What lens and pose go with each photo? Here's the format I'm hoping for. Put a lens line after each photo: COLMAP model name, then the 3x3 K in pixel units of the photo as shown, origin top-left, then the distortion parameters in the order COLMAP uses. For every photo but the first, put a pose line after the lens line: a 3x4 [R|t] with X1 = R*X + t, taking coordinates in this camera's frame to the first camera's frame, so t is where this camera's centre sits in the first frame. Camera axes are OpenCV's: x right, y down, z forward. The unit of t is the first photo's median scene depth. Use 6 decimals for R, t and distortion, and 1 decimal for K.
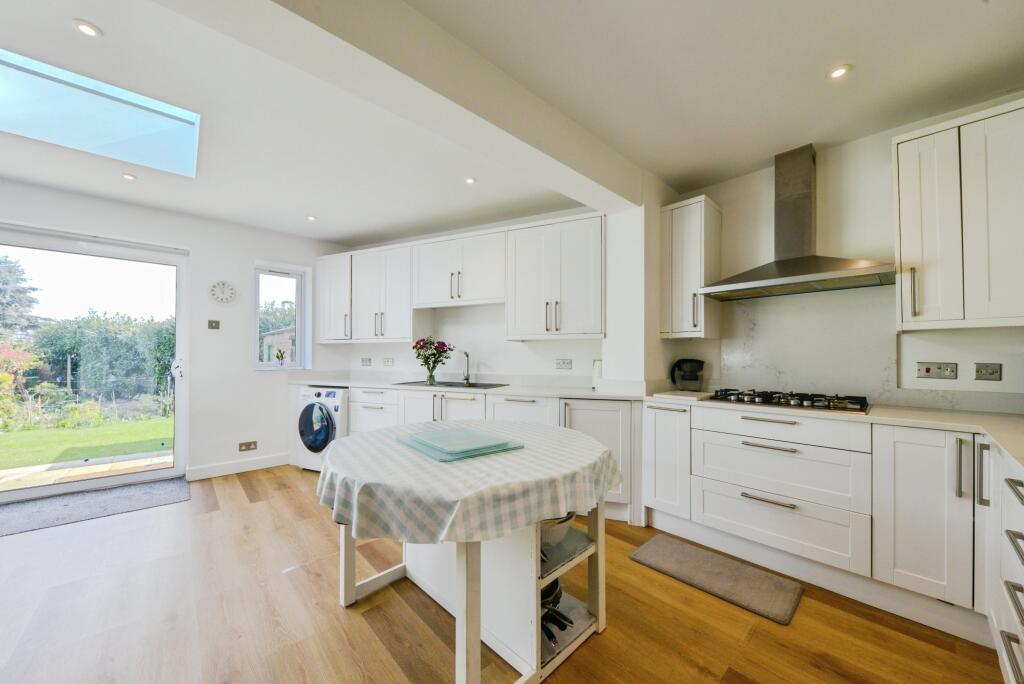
lens RADIAL K [[364.3, 0, 515.9], [0, 364.3, 348.4], [0, 0, 1]] dist [0.000361, -0.003627]
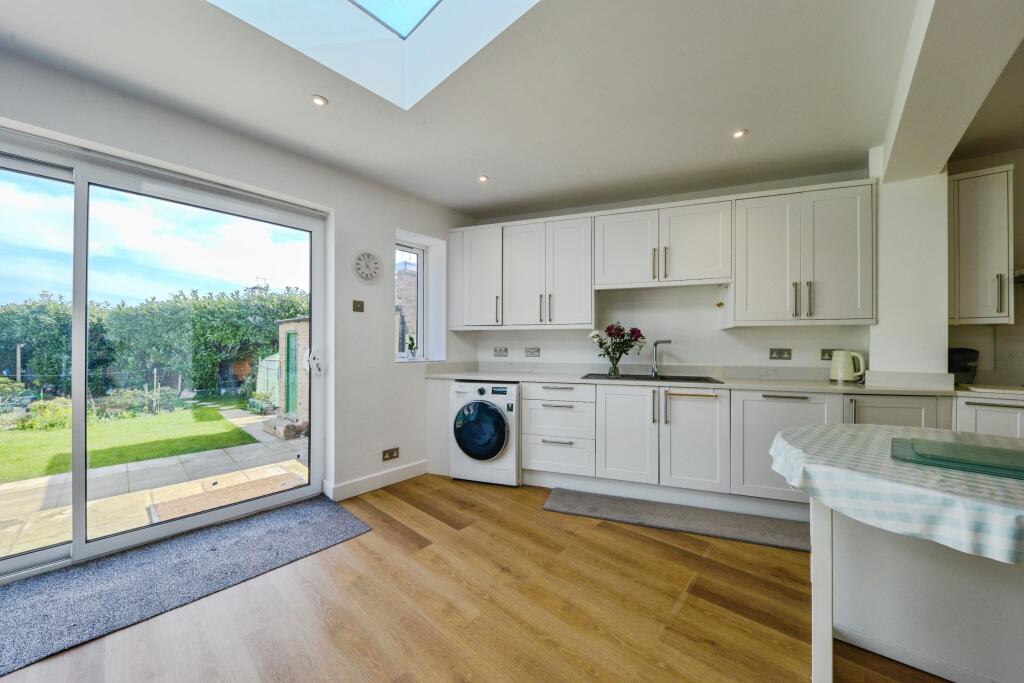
lens RADIAL K [[355.6, 0, 511.3], [0, 355.6, 341.9], [0, 0, 1]] dist [0.010279, -0.005572]
pose [[0.995986, 0.000553, 0.089513, -0.552154], [-0.001564, 0.999936, 0.011223, 0.004267], [-0.089501, -0.011318, 0.995922, 0.177286]]
